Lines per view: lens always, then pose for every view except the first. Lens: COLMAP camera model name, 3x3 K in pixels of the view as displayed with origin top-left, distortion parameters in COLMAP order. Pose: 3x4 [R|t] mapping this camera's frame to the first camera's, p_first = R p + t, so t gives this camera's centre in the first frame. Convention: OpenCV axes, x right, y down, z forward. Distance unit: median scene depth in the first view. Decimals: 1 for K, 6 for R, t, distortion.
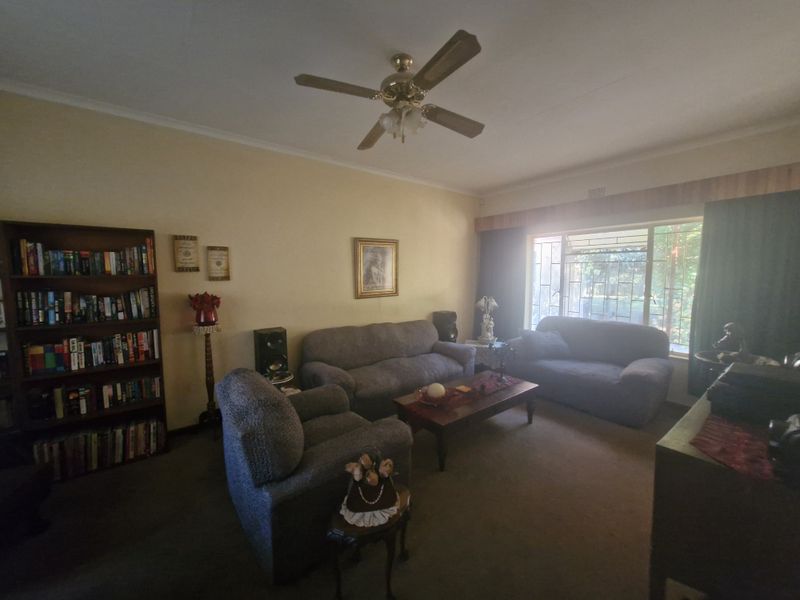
lens RADIAL K [[315.5, 0, 401.3], [0, 315.5, 299.4], [0, 0, 1]] dist [0.003468, -0.000013]
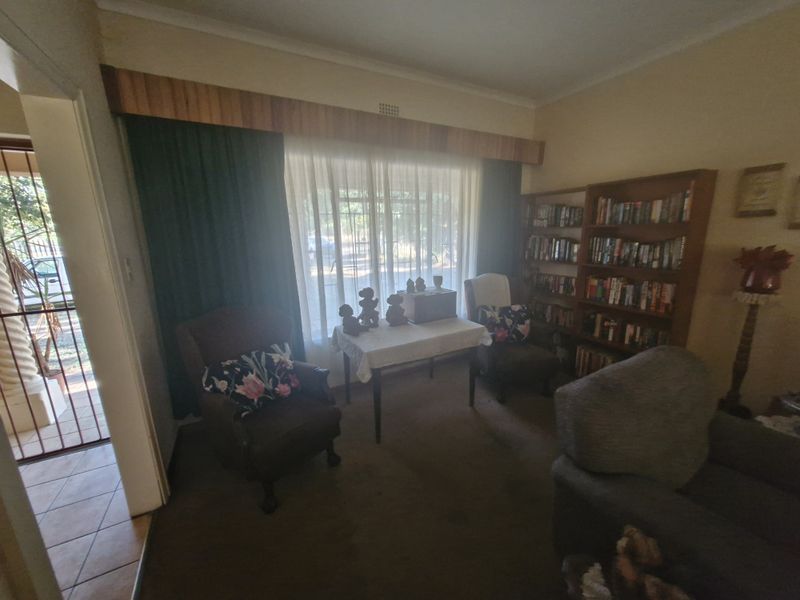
lens RADIAL K [[315.5, 0, 401.9], [0, 315.5, 298.9], [0, 0, 1]] dist [0.003468, -0.000013]
pose [[-0.165797, 0.214353, -0.962582, 0.256222], [-0.060813, 0.972011, 0.226927, -0.021759], [0.984283, 0.096161, -0.148121, 0.361114]]
